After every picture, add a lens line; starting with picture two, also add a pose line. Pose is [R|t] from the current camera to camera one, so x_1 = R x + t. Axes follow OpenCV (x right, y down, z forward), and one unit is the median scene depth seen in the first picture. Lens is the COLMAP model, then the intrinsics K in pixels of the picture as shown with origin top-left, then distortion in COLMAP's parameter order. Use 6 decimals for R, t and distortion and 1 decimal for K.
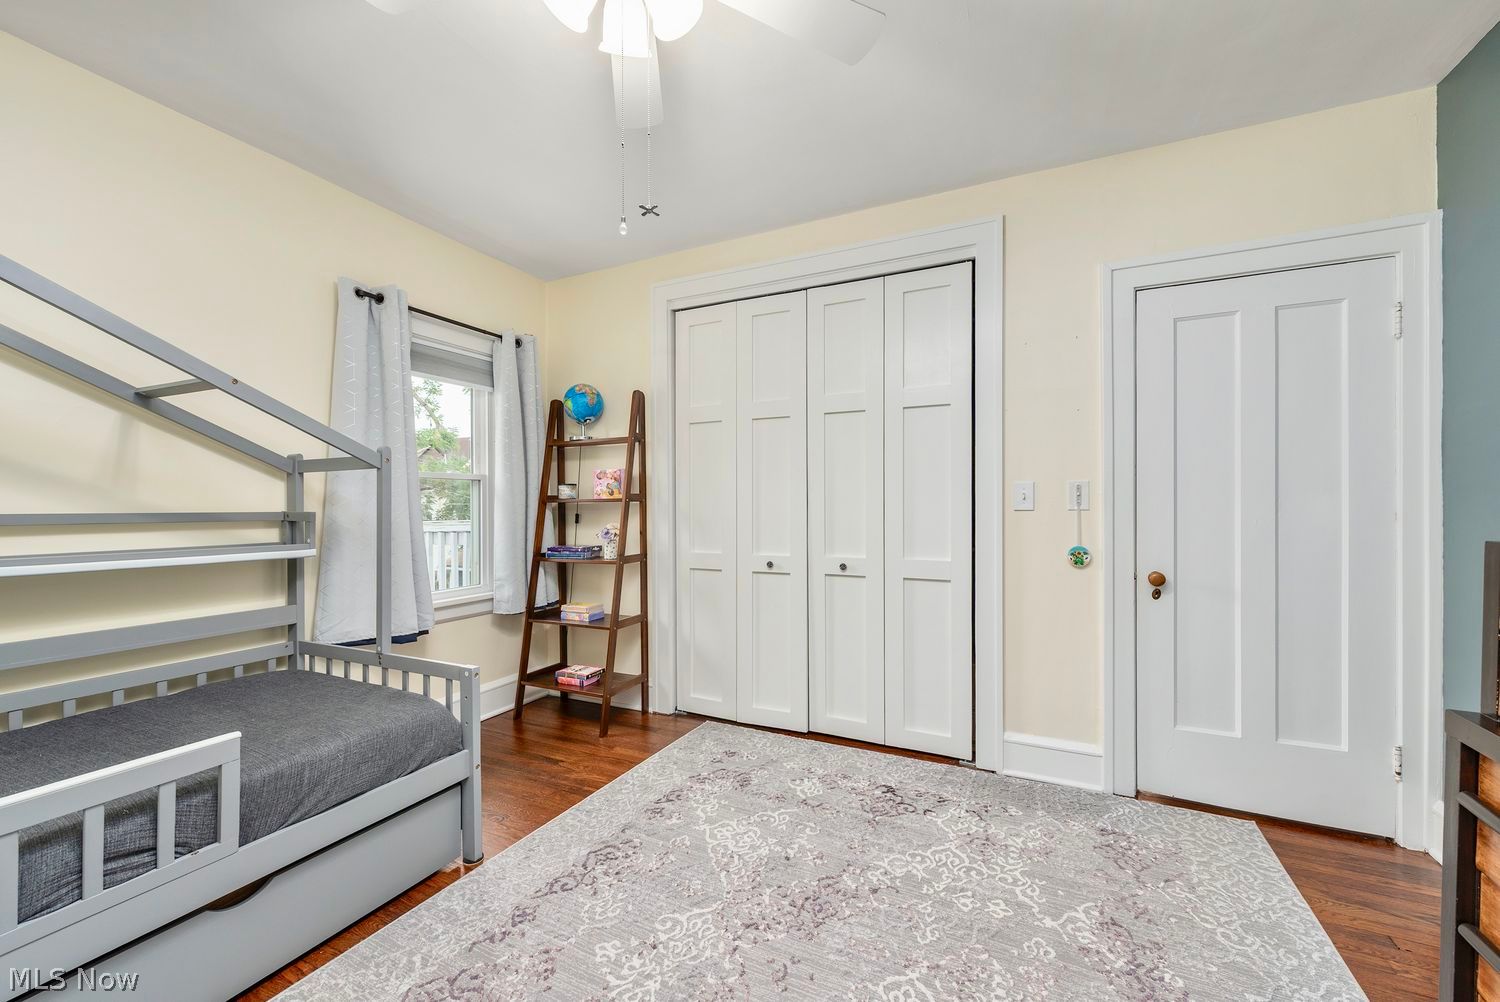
lens RADIAL K [[599.3, 0, 742.4], [0, 599.3, 500.6], [0, 0, 1]] dist [0.004474, -0.001872]
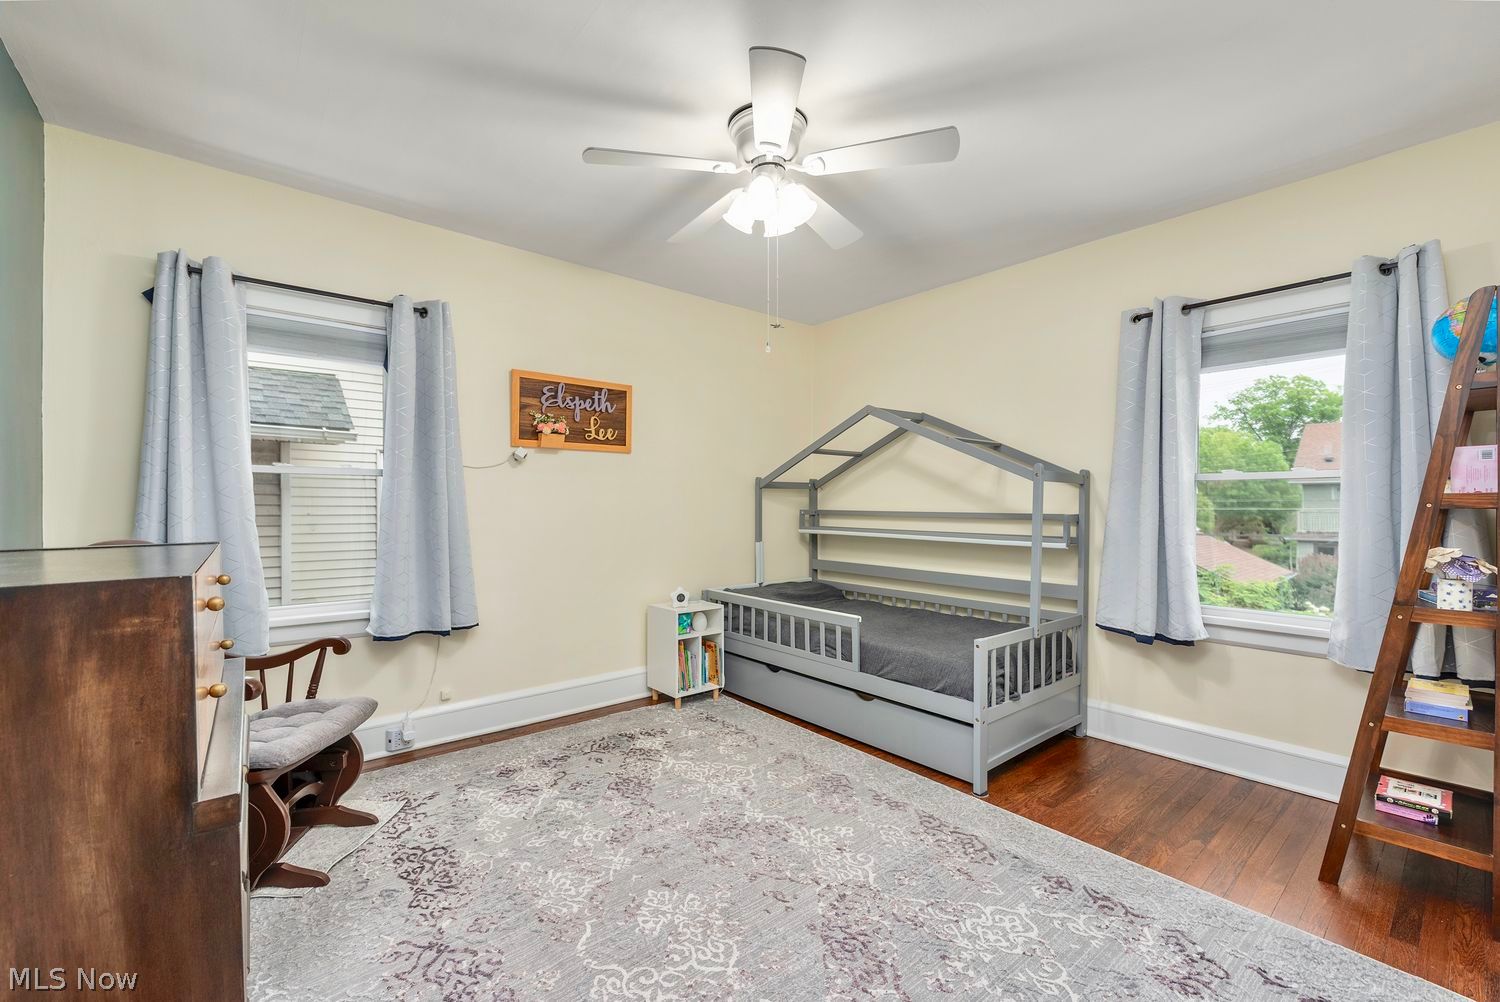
lens RADIAL K [[591.2, 0, 744.5], [0, 591.2, 506.7], [0, 0, 1]] dist [0.000809, 0.000063]
pose [[-0.399115, 0.006351, -0.916879, 1.031608], [0.005201, 0.999976, 0.004663, -0.012663], [0.916886, -0.002908, -0.399138, 1.224861]]
